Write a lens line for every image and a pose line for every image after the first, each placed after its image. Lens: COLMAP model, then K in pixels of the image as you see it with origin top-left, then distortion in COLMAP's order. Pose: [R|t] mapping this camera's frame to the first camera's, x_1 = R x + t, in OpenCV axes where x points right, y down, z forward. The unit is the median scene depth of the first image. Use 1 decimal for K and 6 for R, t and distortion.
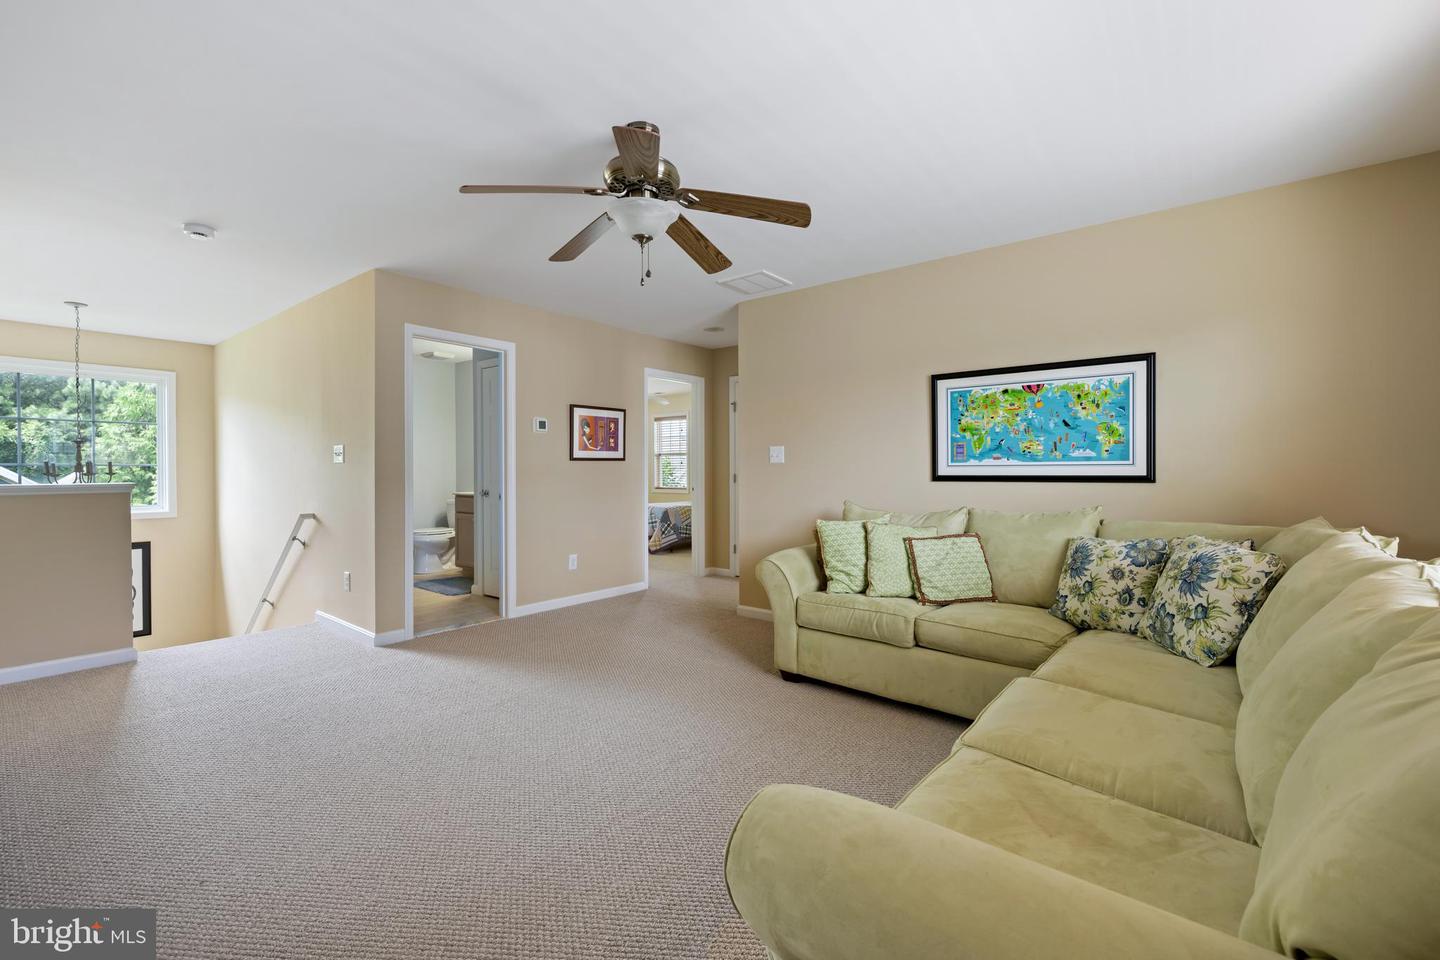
lens RADIAL K [[599.8, 0, 716.9], [0, 599.8, 475.6], [0, 0, 1]] dist [0.001746, -0.000609]
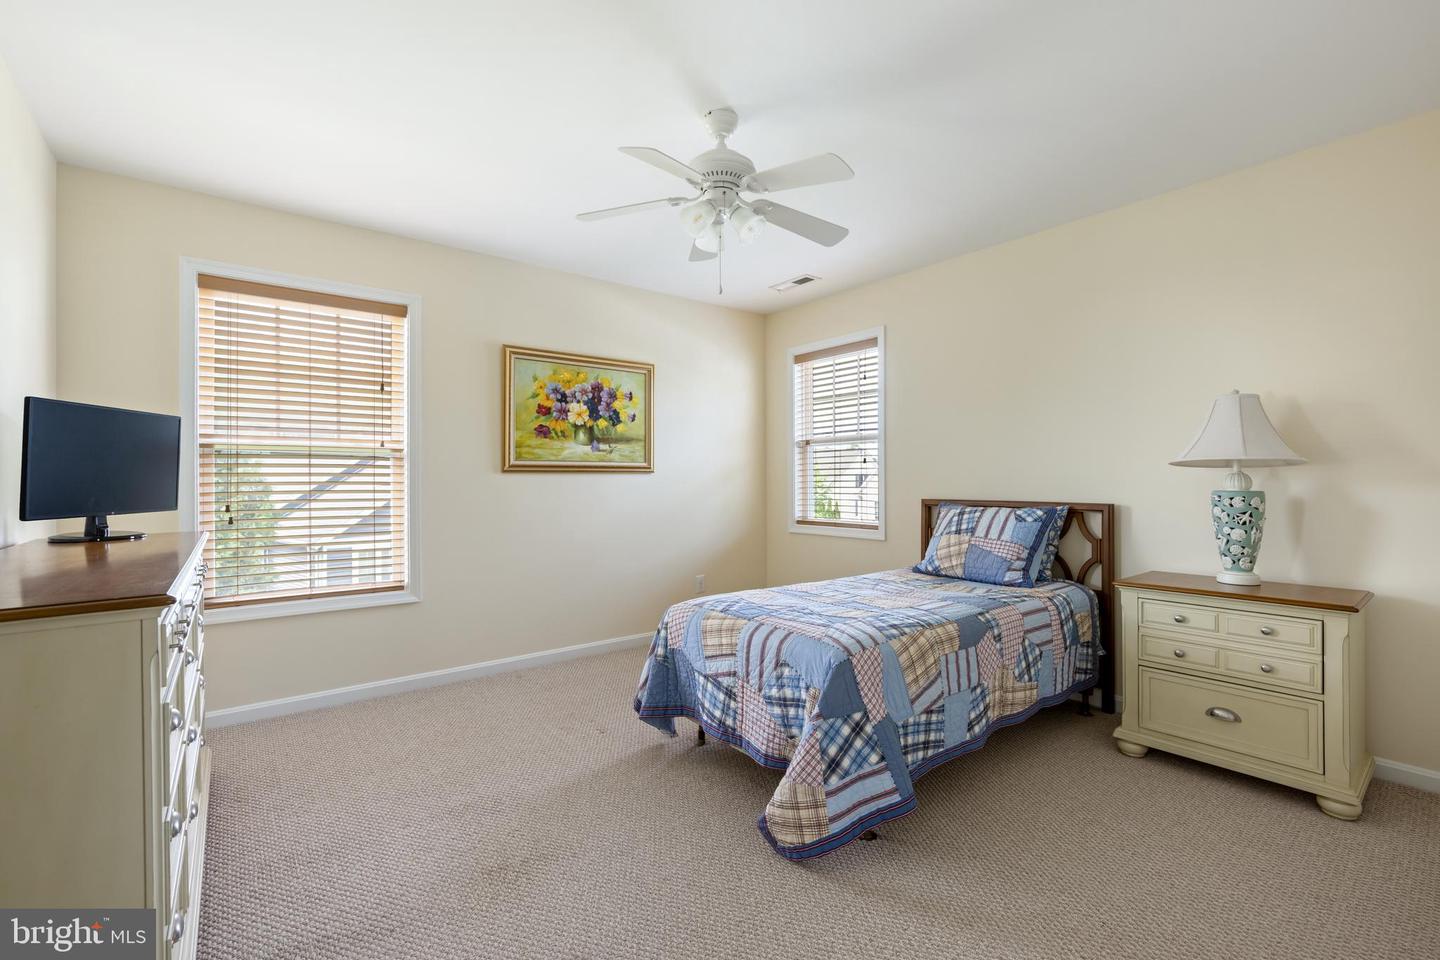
lens RADIAL K [[656.9, 0, 721.2], [0, 656.9, 479.0], [0, 0, 1]] dist [-0.000231, 0.000368]
pose [[0.976256, -0.005037, -0.216564, -0.057157], [0.003058, 0.999950, -0.009475, -0.005306], [0.216601, 0.008588, 0.976223, 0.560967]]
